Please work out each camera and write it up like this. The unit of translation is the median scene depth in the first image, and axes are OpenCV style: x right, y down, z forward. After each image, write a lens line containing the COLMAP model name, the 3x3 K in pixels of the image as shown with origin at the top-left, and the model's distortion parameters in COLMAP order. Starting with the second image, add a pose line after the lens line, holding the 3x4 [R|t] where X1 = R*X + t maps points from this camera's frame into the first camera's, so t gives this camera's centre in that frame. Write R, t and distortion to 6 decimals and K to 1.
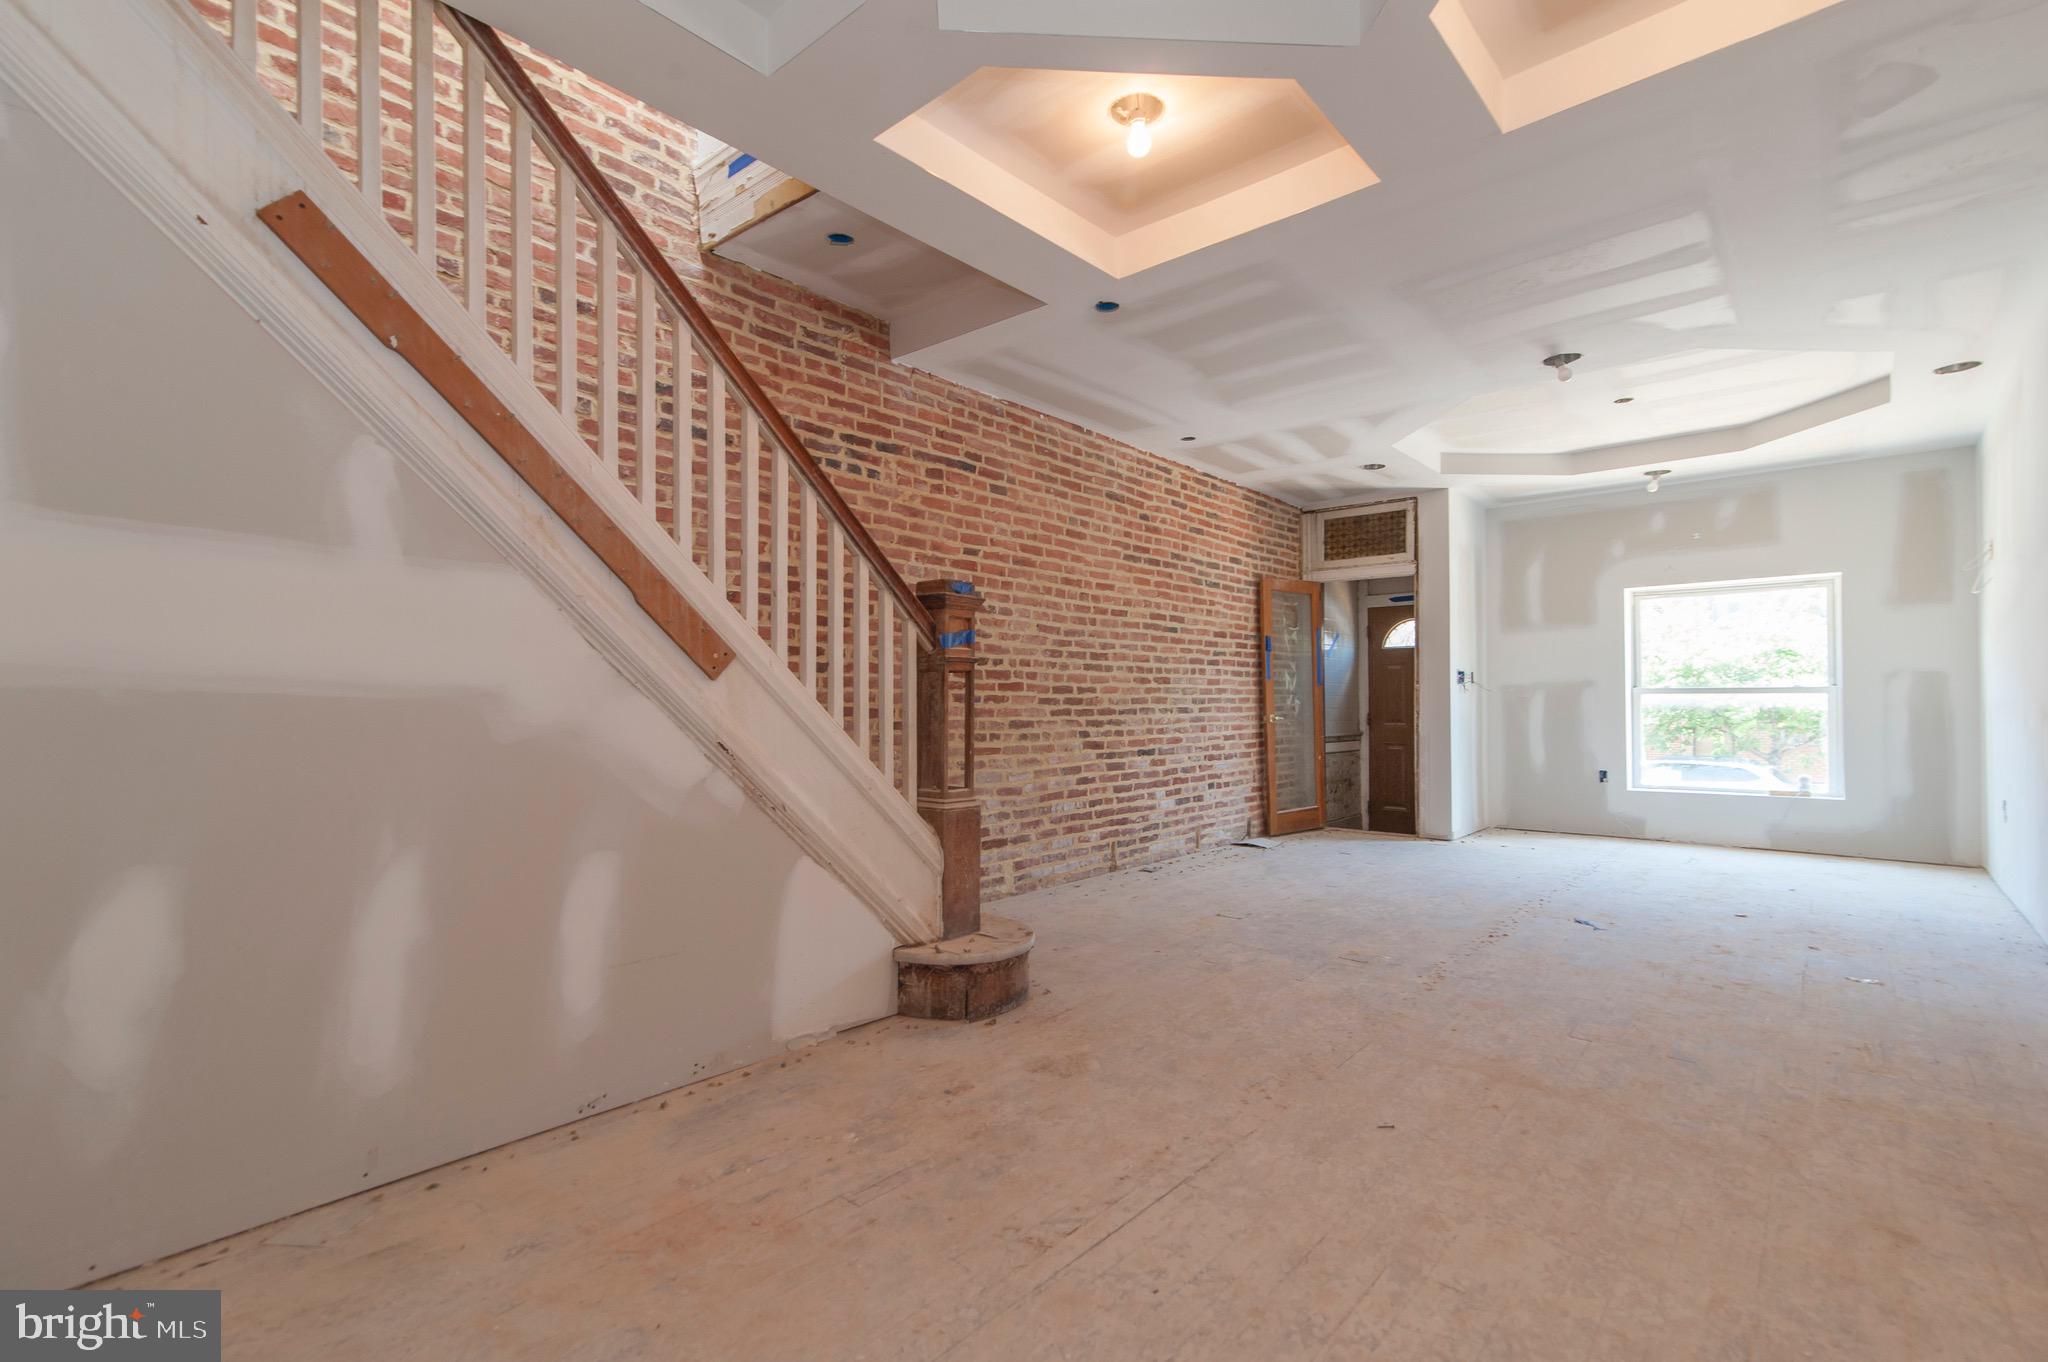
lens RADIAL K [[932.2, 0, 1023.4], [0, 932.2, 687.9], [0, 0, 1]] dist [0.023549, 0.000779]
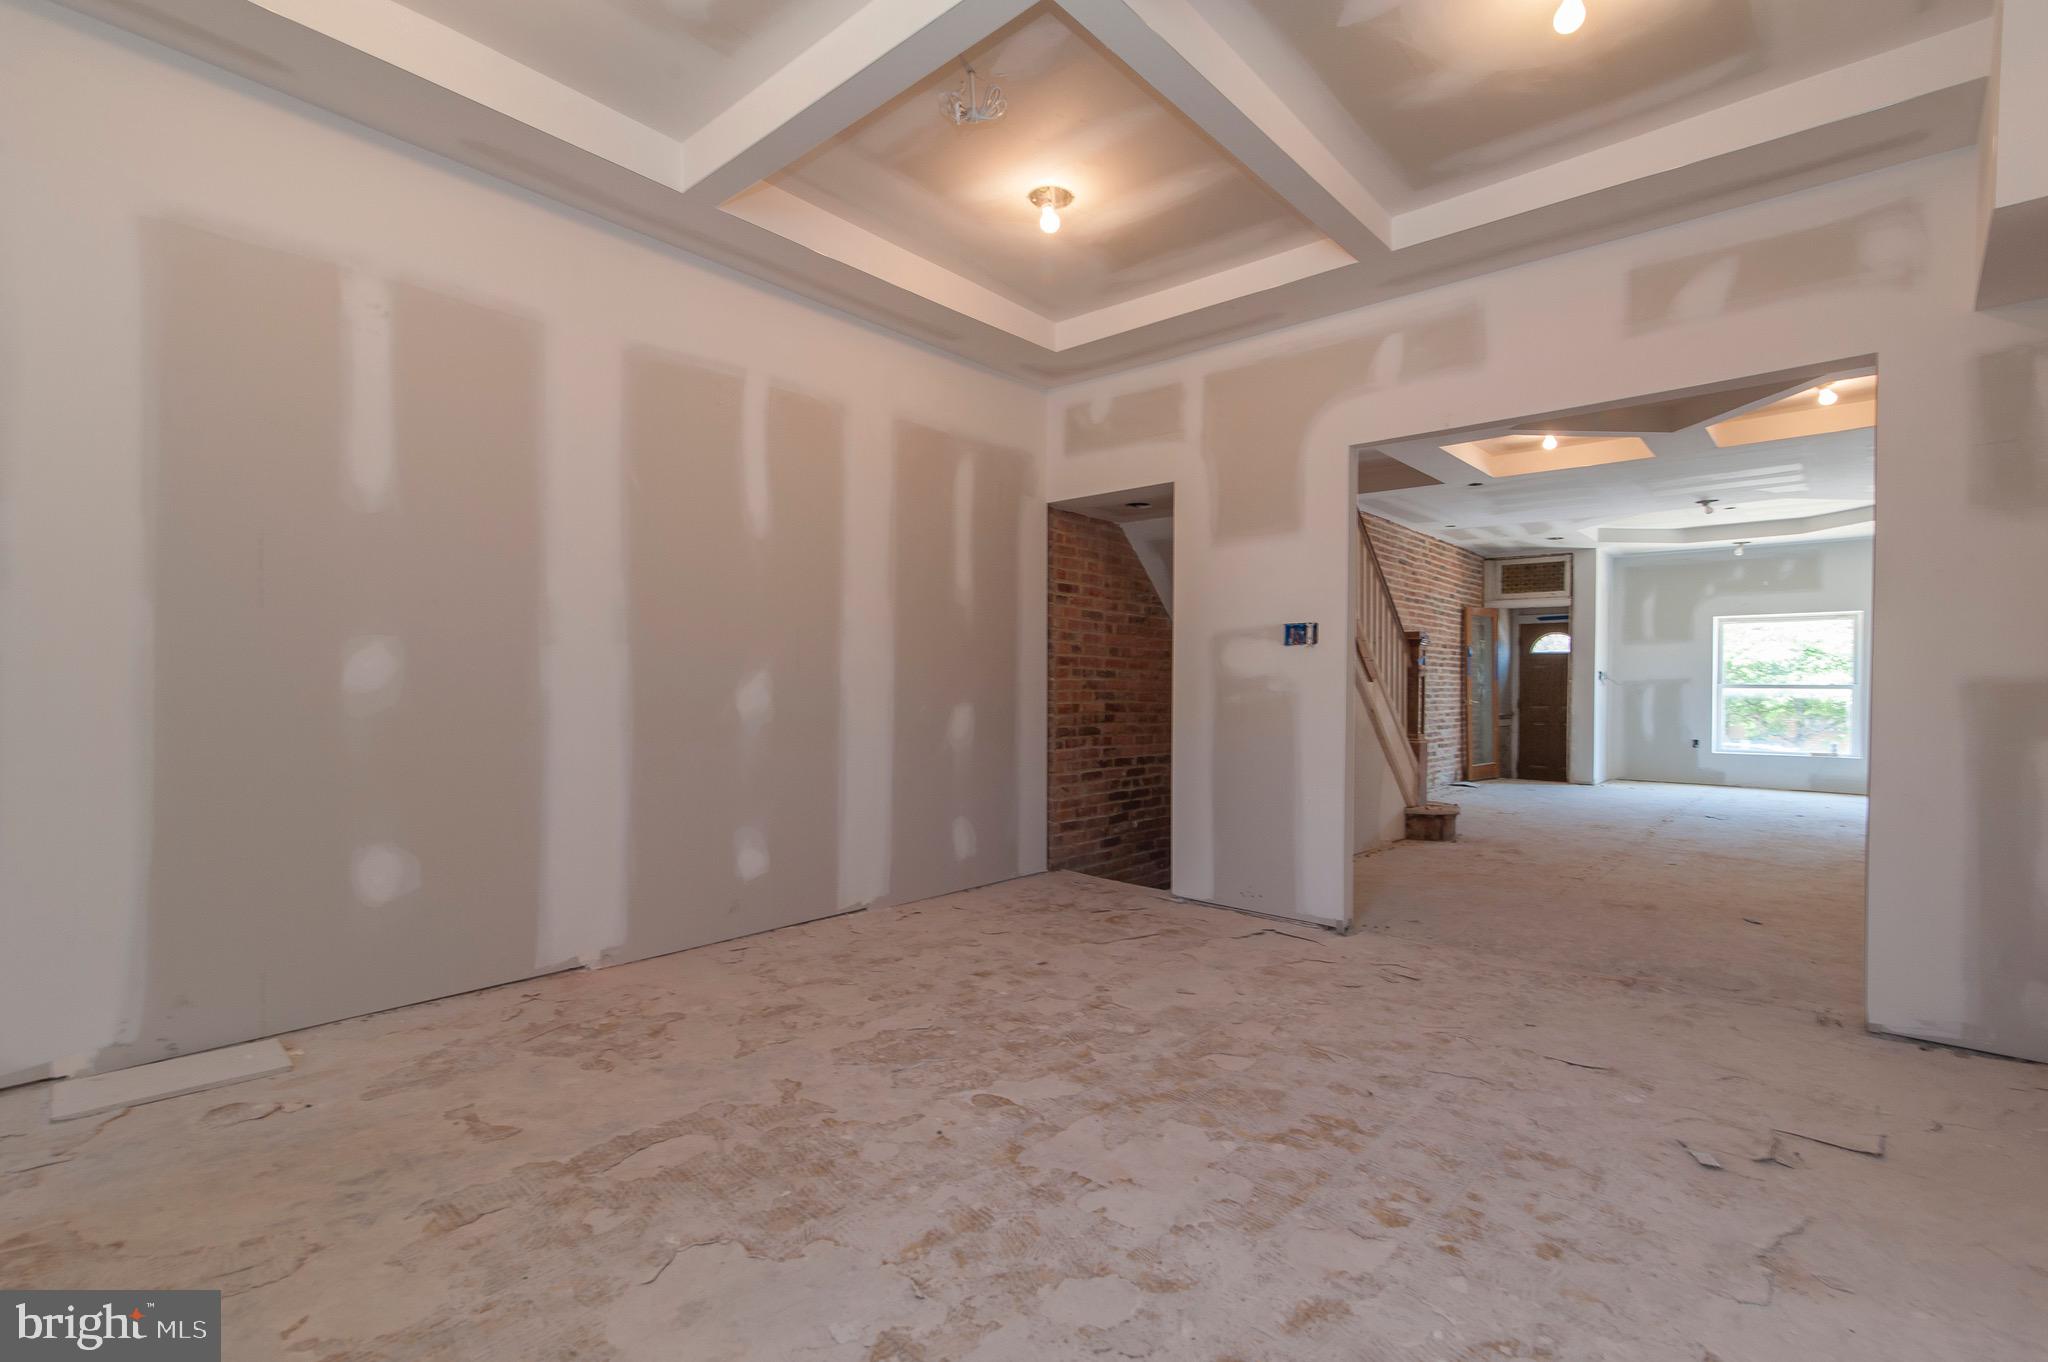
lens RADIAL K [[932.2, 0, 1025.8], [0, 932.2, 687.6], [0, 0, 1]] dist [0.023549, 0.000779]
pose [[0.999911, 0.010742, -0.007897, -0.425635], [-0.010592, 0.999767, 0.018827, -0.010795], [0.008097, -0.018742, 0.999792, -0.488653]]
